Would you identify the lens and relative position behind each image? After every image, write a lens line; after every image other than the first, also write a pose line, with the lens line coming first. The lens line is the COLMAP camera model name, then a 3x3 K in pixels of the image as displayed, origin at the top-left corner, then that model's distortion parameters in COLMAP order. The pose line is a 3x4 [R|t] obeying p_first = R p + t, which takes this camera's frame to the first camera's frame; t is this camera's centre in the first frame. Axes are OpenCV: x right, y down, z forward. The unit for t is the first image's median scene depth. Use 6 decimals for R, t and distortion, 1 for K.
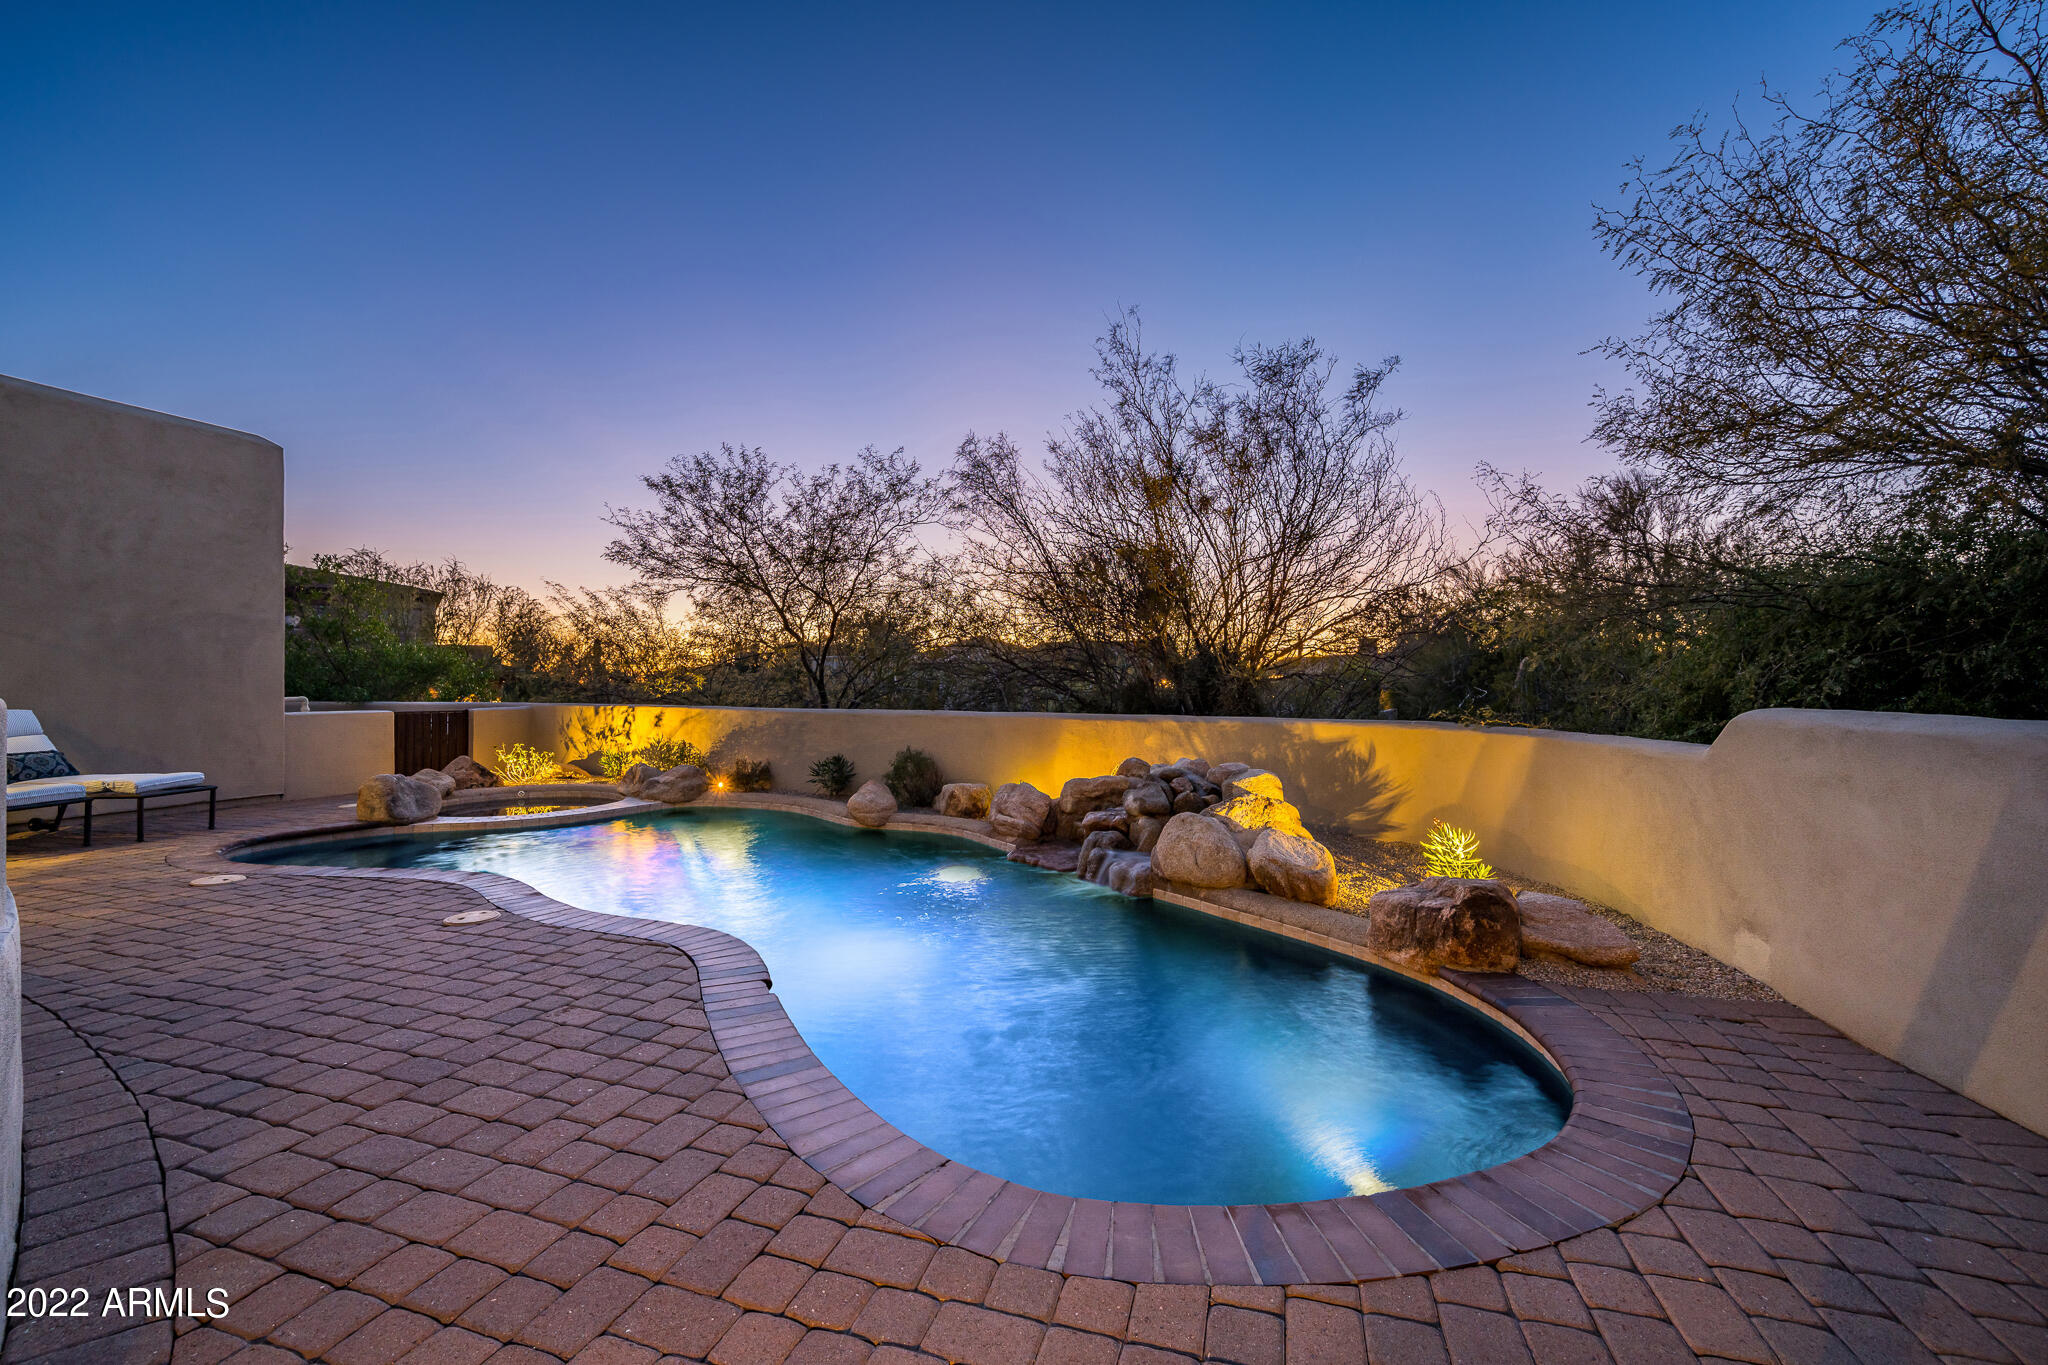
lens RADIAL K [[876.6, 0, 1007.5], [0, 876.6, 688.2], [0, 0, 1]] dist [0.000614, 0.000034]
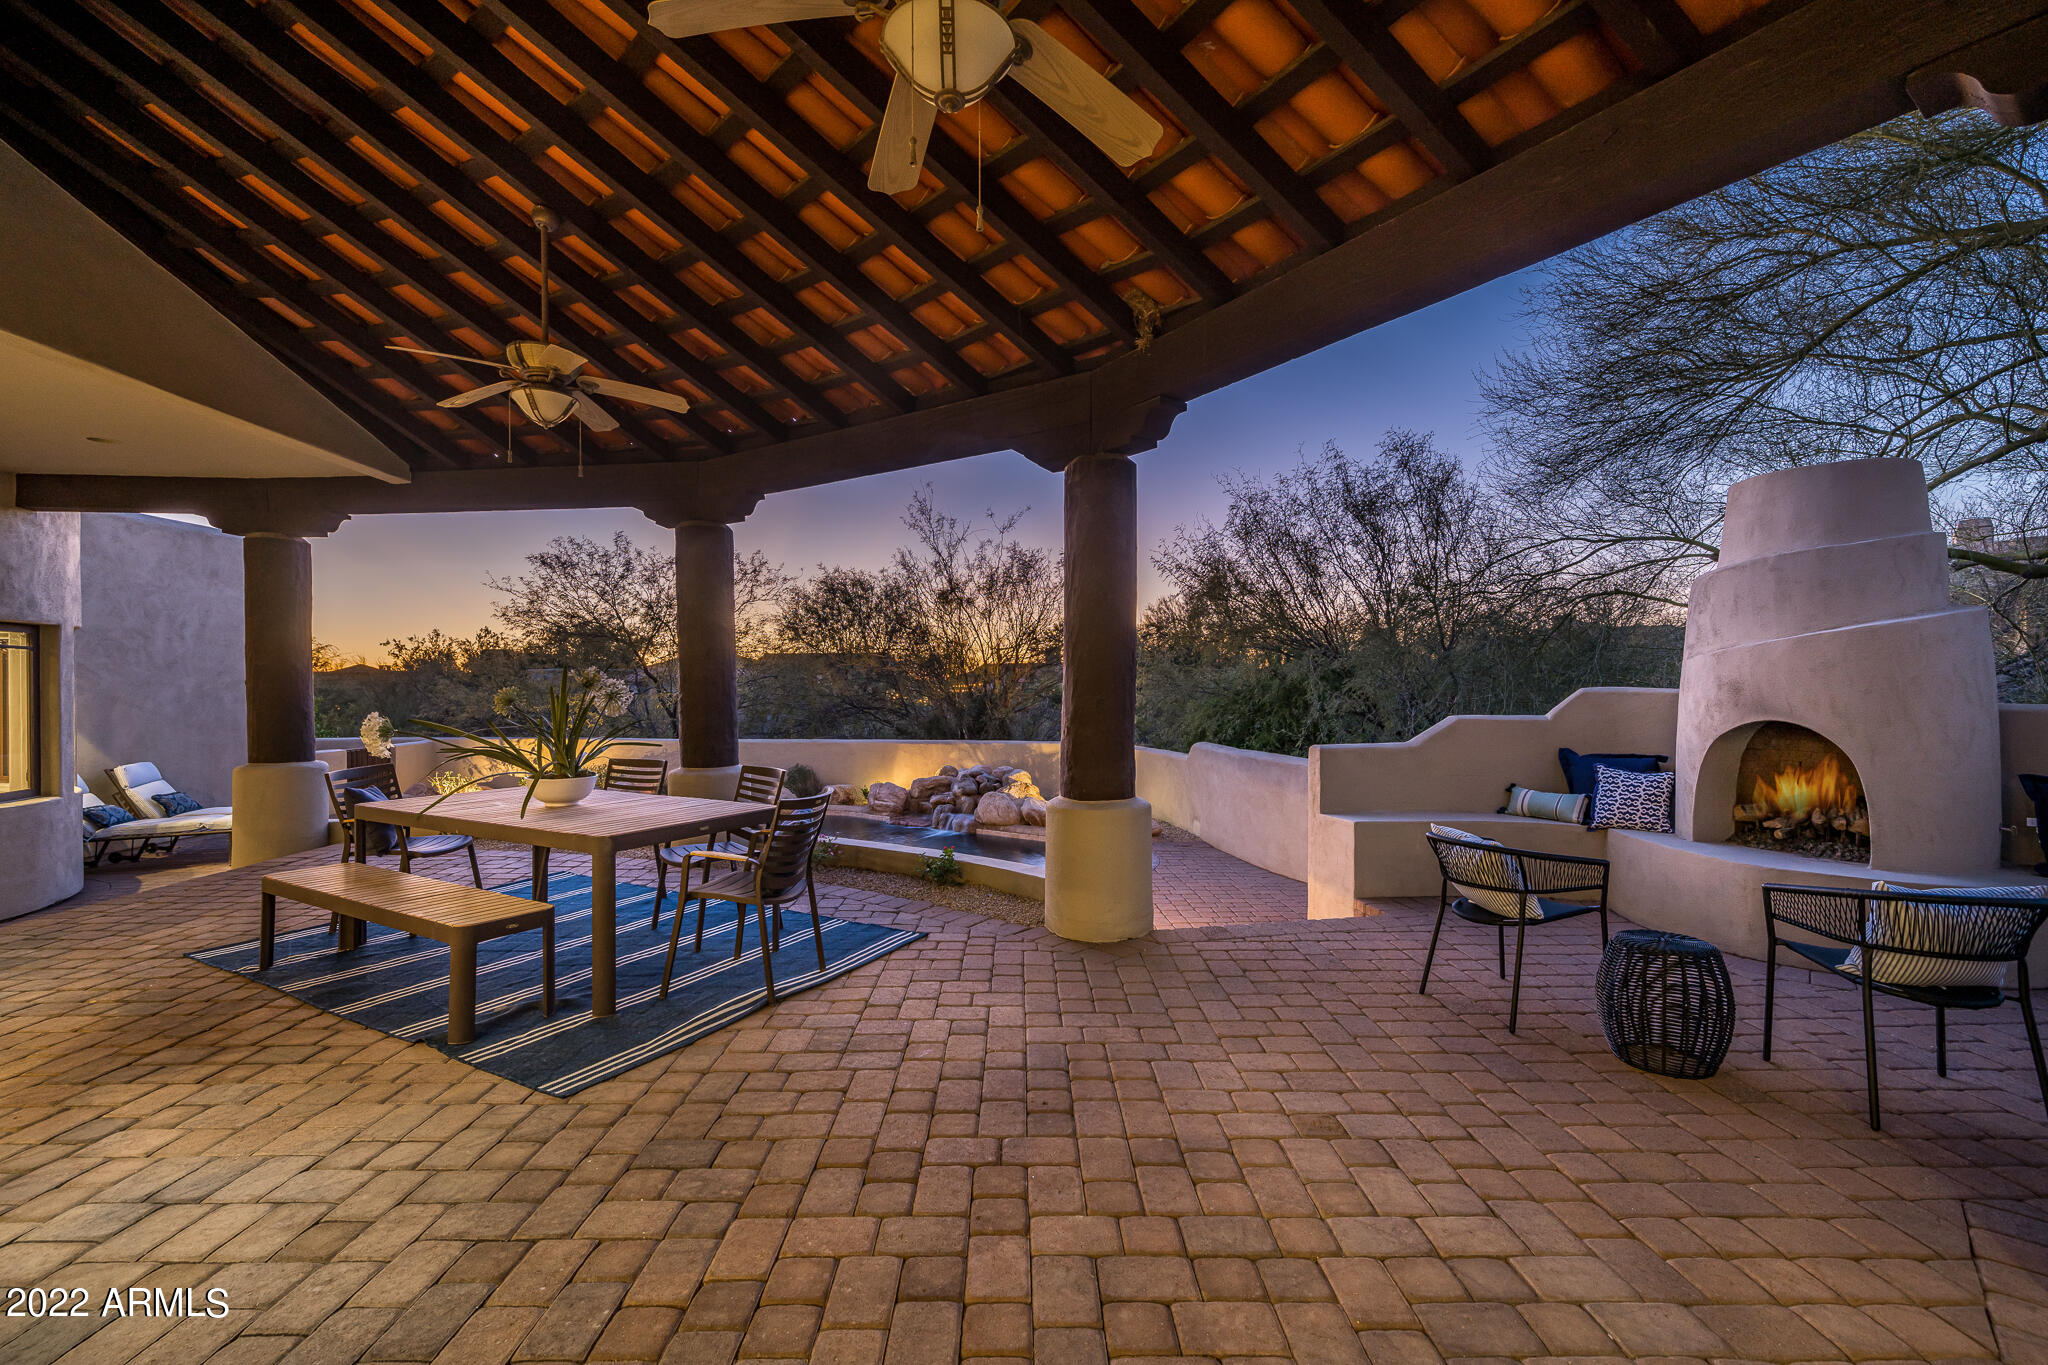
lens RADIAL K [[876.6, 0, 1027.3], [0, 876.6, 685.7], [0, 0, 1]] dist [0.000614, 0.000034]
pose [[0.935853, -0.006340, 0.352334, -0.360415], [0.007515, 0.999970, -0.001968, -0.085286], [-0.352311, 0.004490, 0.935872, -0.792326]]
